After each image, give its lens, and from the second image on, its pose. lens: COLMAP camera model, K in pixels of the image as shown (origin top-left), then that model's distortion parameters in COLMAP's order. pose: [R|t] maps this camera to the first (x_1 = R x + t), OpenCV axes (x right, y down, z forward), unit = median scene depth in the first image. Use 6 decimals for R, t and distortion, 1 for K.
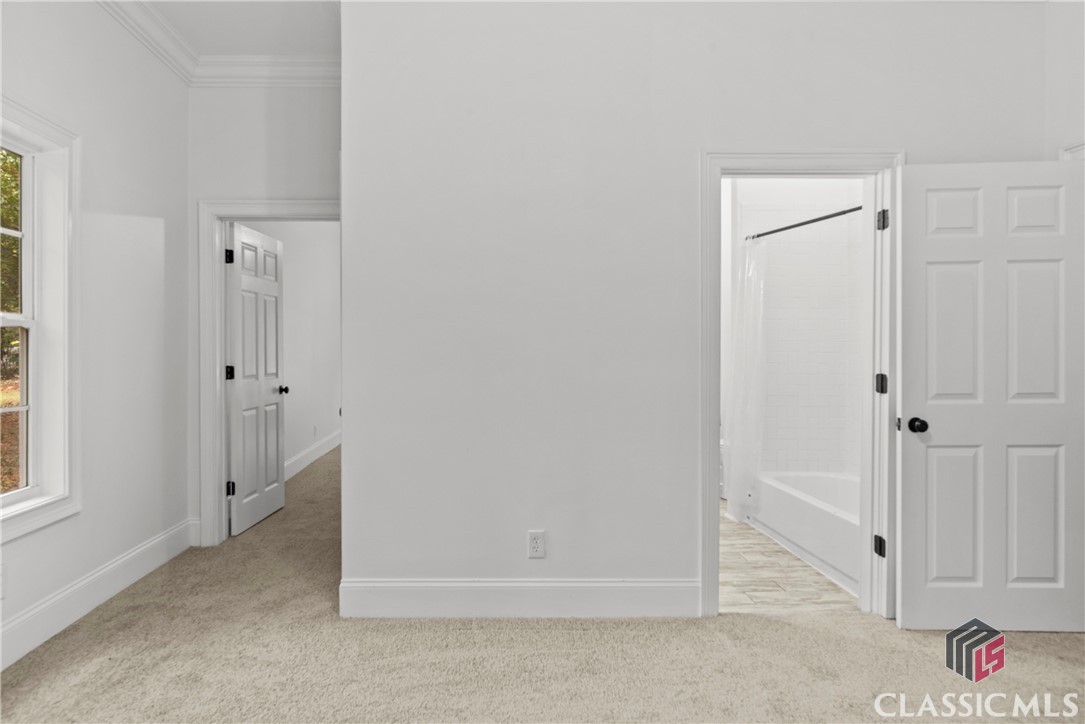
lens RADIAL K [[639.9, 0, 482.1], [0, 639.9, 344.3], [0, 0, 1]] dist [-0.002895, 0.000257]
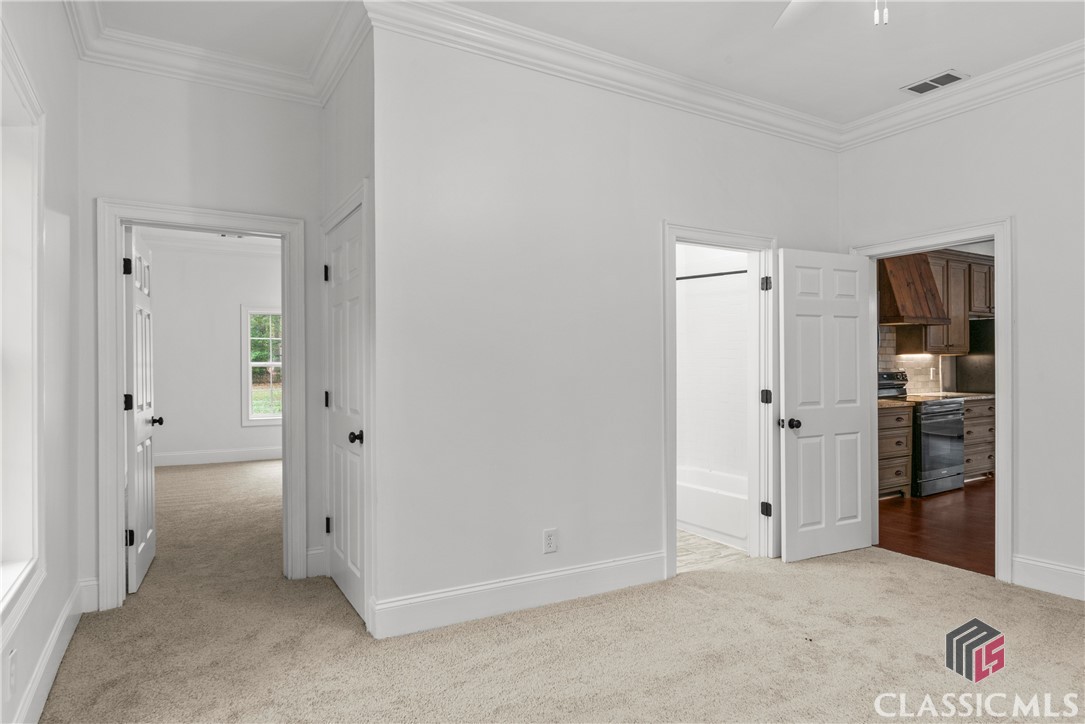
lens RADIAL K [[618.1, 0, 542.5], [0, 618.1, 362.0], [0, 0, 1]] dist [-0.002458, 0.000508]
pose [[0.876272, 0.006088, 0.481778, -0.482566], [-0.000404, 0.999929, -0.011901, 0.000214], [-0.481816, 0.010234, 0.876212, 0.016719]]
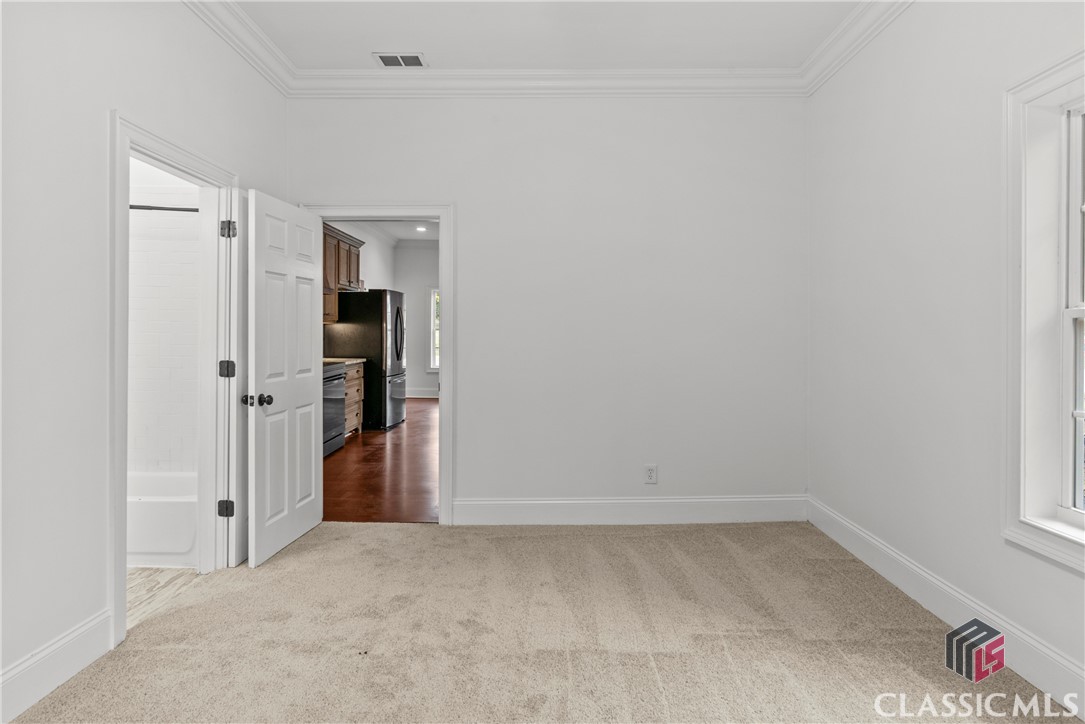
lens RADIAL K [[616.2, 0, 501.4], [0, 616.2, 332.9], [0, 0, 1]] dist [-0.008349, -0.001440]
pose [[0.050131, 0.009502, 0.998697, -0.461800], [-0.006457, 0.999937, -0.009189, 0.002793], [-0.998722, -0.005988, 0.050189, 0.433253]]
